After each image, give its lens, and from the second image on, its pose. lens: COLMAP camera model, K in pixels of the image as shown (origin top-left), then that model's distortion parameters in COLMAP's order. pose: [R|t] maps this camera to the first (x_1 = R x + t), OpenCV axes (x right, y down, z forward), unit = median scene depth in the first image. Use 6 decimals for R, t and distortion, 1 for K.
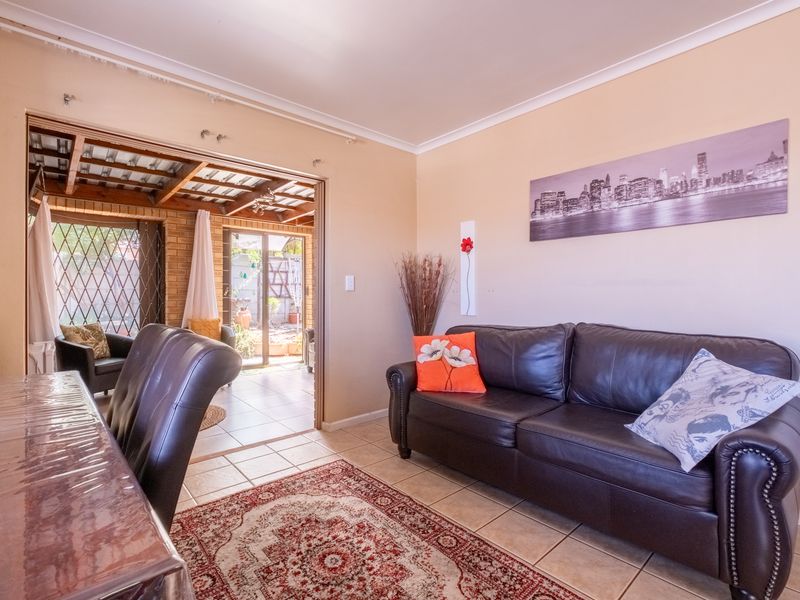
lens RADIAL K [[391.1, 0, 395.8], [0, 391.1, 294.6], [0, 0, 1]] dist [-0.000496, 0.000666]
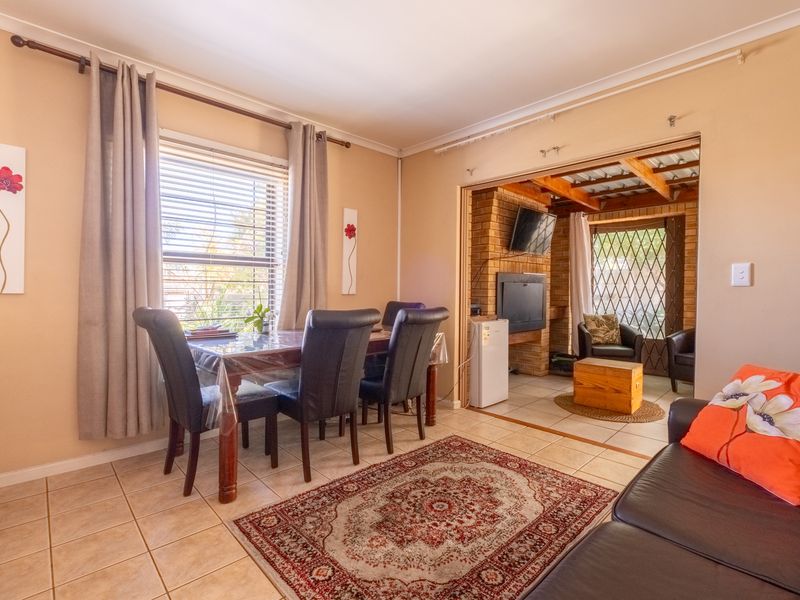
lens RADIAL K [[389.0, 0, 400.0], [0, 389.0, 300.0], [0, 0, 1]] dist [-0.004685, -0.000846]
pose [[0.032889, 0.027193, -0.999089, 0.843415], [-0.004237, 0.999625, 0.027068, -0.001370], [0.999450, 0.003343, 0.032992, 0.671036]]
